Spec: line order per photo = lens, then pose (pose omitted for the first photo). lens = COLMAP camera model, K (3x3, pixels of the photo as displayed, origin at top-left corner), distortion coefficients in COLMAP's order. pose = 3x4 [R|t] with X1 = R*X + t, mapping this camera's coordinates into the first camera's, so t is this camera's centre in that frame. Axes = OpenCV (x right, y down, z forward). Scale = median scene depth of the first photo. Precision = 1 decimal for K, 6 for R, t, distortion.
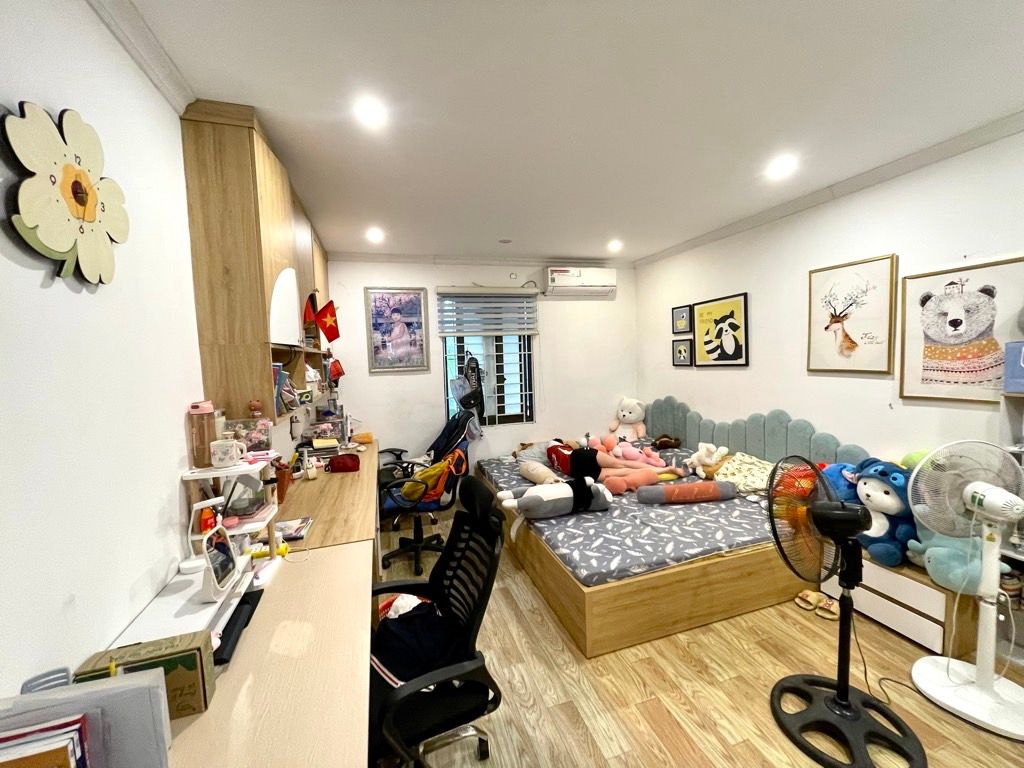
lens RADIAL K [[410.9, 0, 513.1], [0, 410.9, 382.4], [0, 0, 1]] dist [-0.003080, -0.000214]
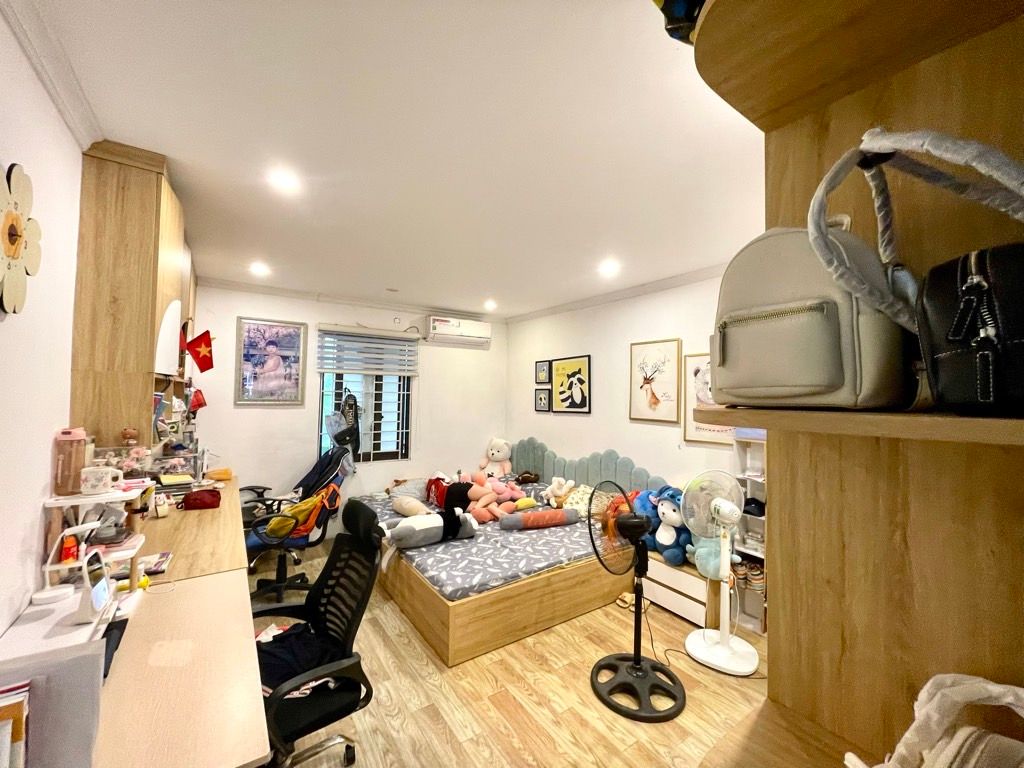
lens RADIAL K [[410.9, 0, 513.1], [0, 410.9, 382.4], [0, 0, 1]] dist [-0.003080, -0.000214]
pose [[0.954600, 0.061540, 0.291465, -0.023661], [-0.032546, 0.994117, -0.103304, 0.003142], [-0.296108, 0.089128, 0.950987, -0.165639]]
